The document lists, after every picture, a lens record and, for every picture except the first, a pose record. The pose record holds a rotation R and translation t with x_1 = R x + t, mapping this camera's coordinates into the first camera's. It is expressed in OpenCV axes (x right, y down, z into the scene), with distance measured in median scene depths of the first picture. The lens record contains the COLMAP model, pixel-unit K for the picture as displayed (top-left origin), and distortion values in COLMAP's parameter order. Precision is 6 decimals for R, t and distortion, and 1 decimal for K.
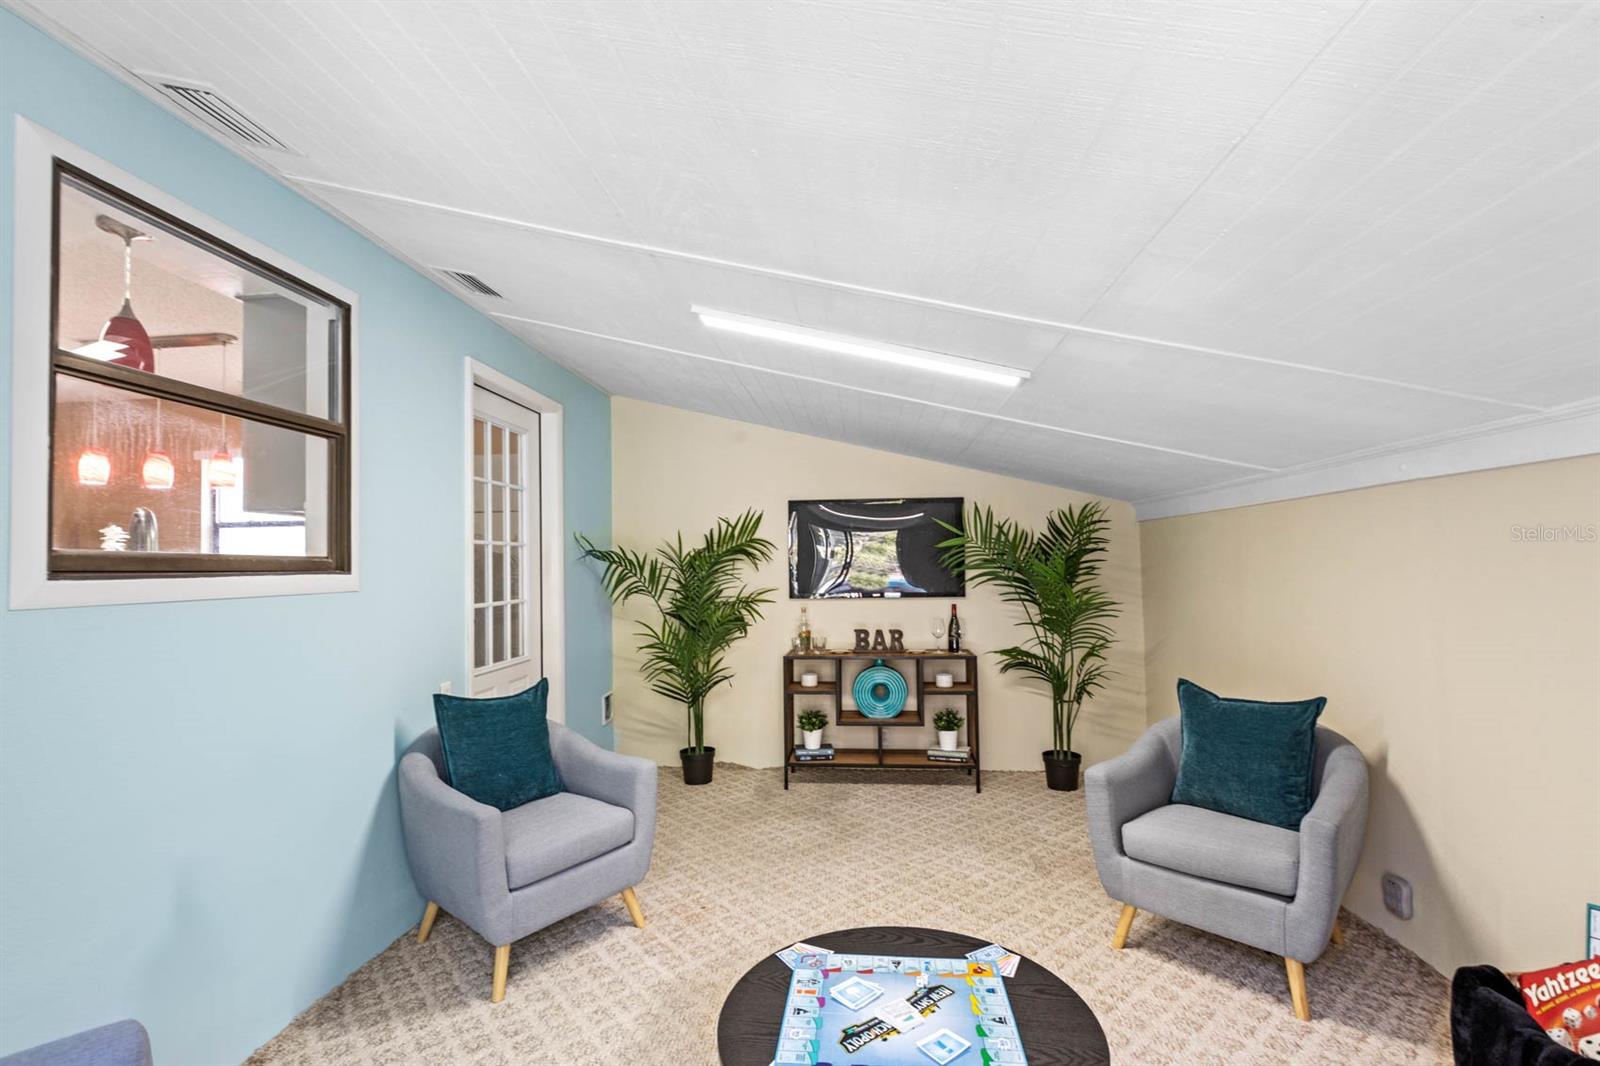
lens RADIAL K [[734.1, 0, 800.8], [0, 734.1, 543.6], [0, 0, 1]] dist [0.001057, -0.000166]
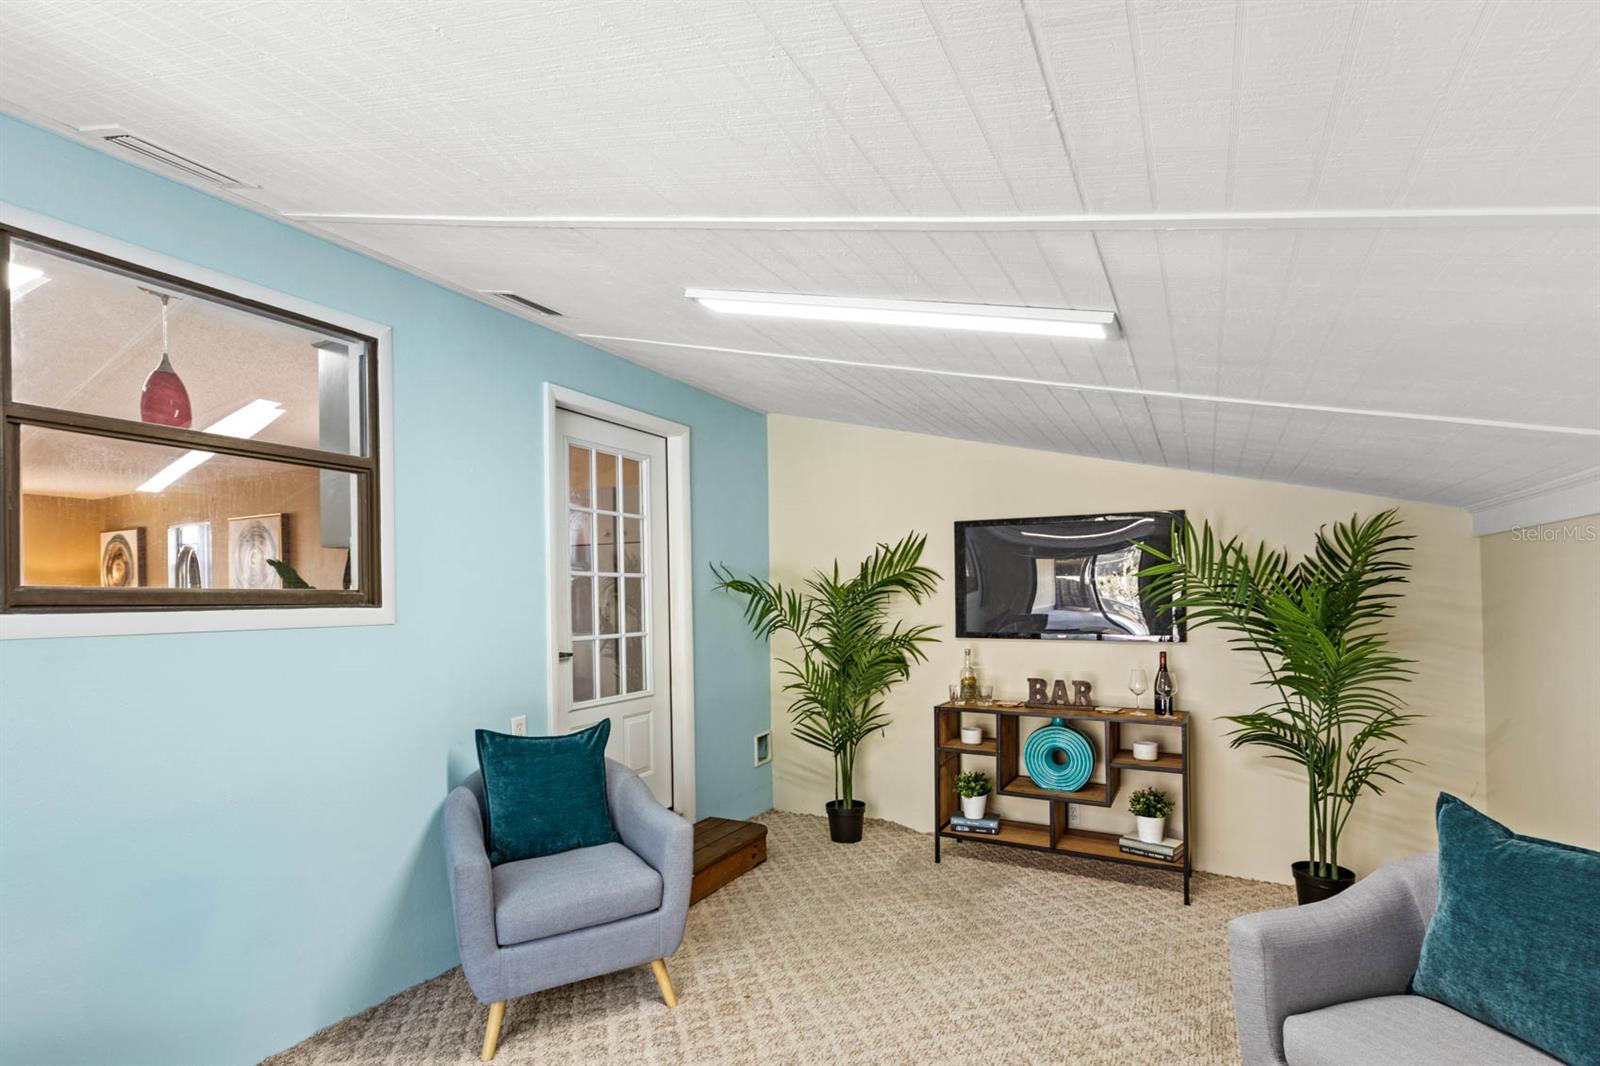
lens RADIAL K [[760.6, 0, 800.9], [0, 760.6, 594.8], [0, 0, 1]] dist [0.000890, -0.000119]
pose [[0.922285, 0.006483, -0.386455, 0.170367], [0.005763, 0.999517, 0.030522, -0.002202], [0.386467, -0.030378, 0.921803, 0.136086]]
